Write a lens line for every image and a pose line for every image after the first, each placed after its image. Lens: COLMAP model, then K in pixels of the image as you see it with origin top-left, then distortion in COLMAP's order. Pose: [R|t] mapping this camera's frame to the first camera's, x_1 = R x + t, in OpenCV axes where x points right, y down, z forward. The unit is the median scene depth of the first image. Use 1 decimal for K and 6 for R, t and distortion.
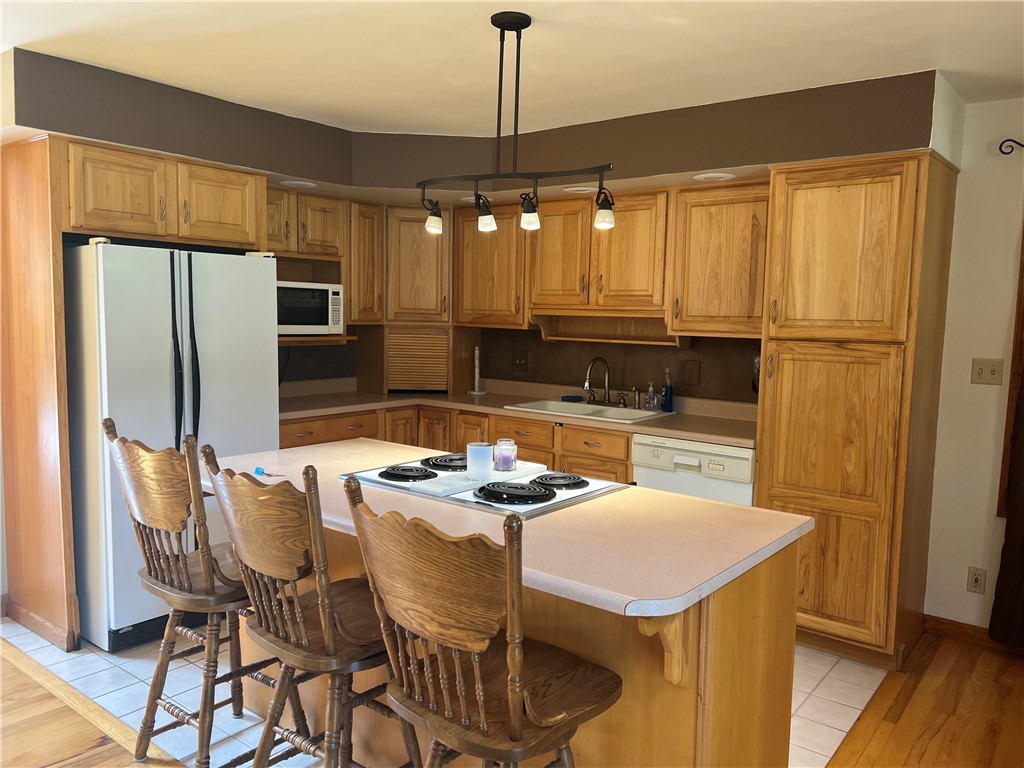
lens RADIAL K [[762.0, 0, 512.0], [0, 762.0, 384.0], [0, 0, 1]] dist [0.107995, -0.131391]
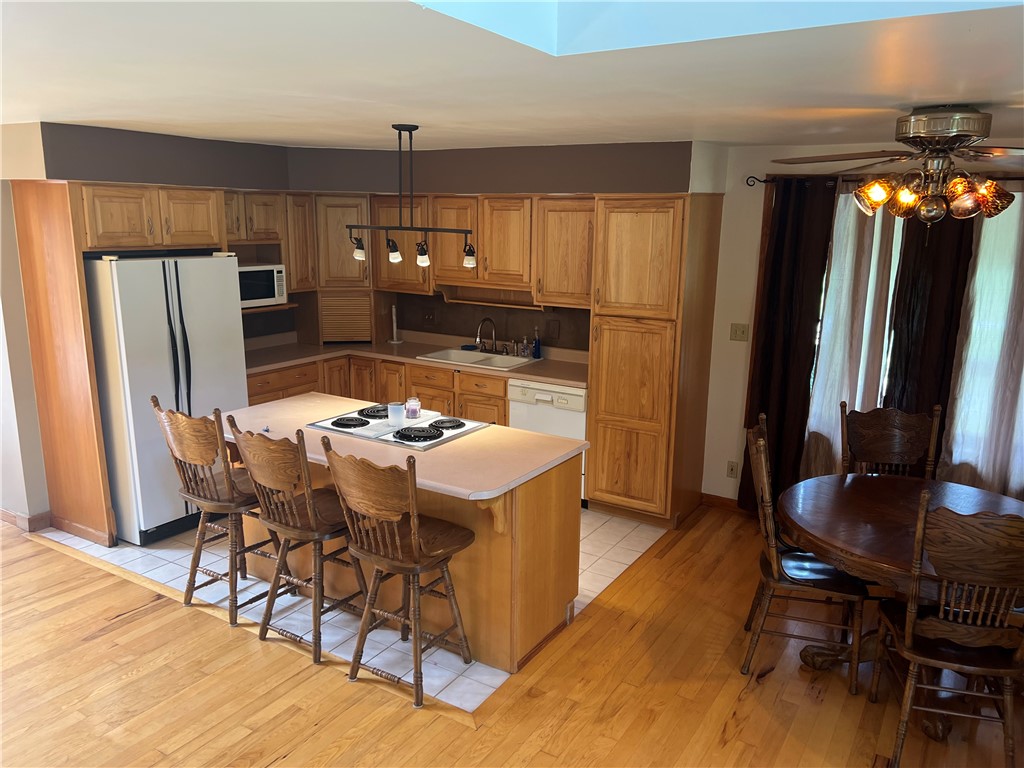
lens RADIAL K [[762.0, 0, 512.0], [0, 762.0, 384.0], [0, 0, 1]] dist [0.107995, -0.131391]
pose [[0.994750, -0.032091, 0.097170, 0.034316], [0.019791, 0.991960, 0.124996, -0.118460], [-0.100400, -0.122417, 0.987387, -0.451780]]
